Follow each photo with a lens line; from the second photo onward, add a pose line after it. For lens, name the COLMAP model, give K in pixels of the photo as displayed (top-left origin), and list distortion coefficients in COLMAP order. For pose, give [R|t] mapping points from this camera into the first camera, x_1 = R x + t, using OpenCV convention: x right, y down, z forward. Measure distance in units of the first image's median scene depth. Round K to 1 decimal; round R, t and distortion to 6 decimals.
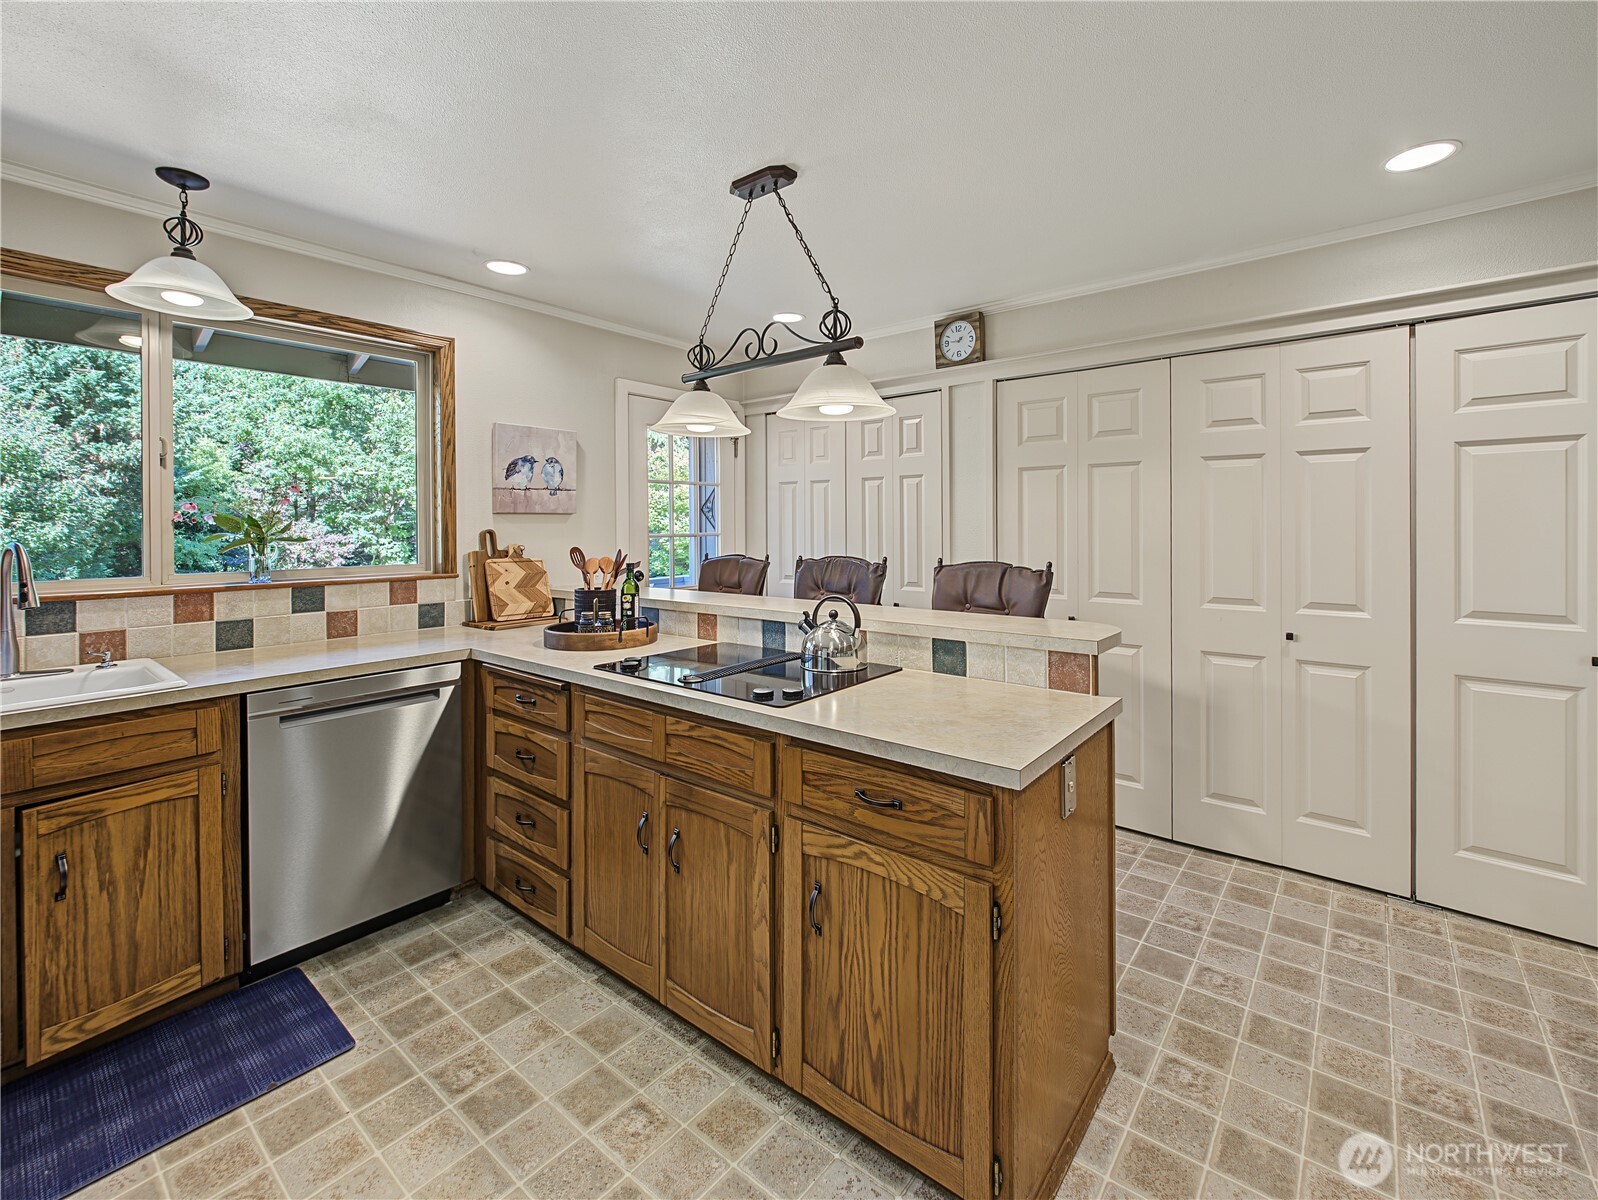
lens RADIAL K [[703.9, 0, 796.7], [0, 703.9, 521.7], [0, 0, 1]] dist [0.000878, -0.001978]
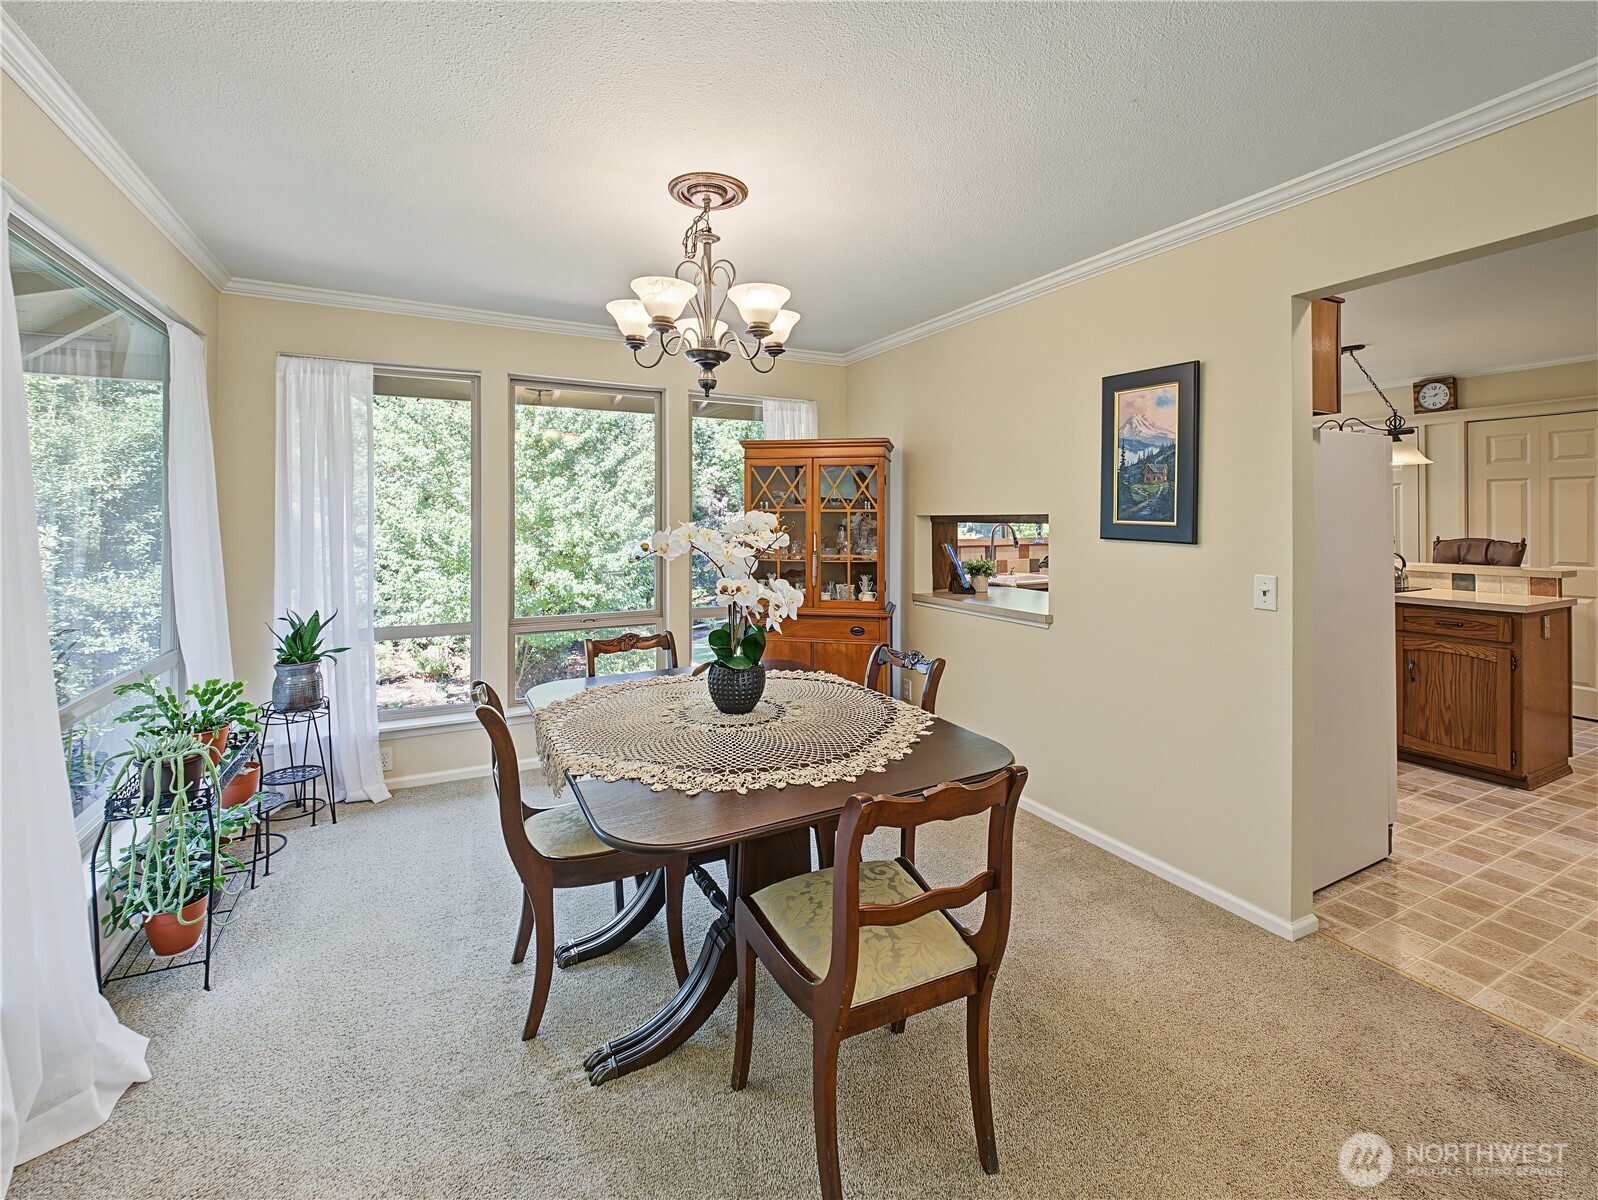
lens RADIAL K [[703.9, 0, 803.5], [0, 703.9, 511.2], [0, 0, 1]] dist [0.000878, -0.001978]
pose [[0.918305, 0.001336, -0.395872, -0.654627], [-0.002300, 0.999995, -0.001961, -0.004199], [0.395868, 0.002711, 0.918304, -1.454578]]
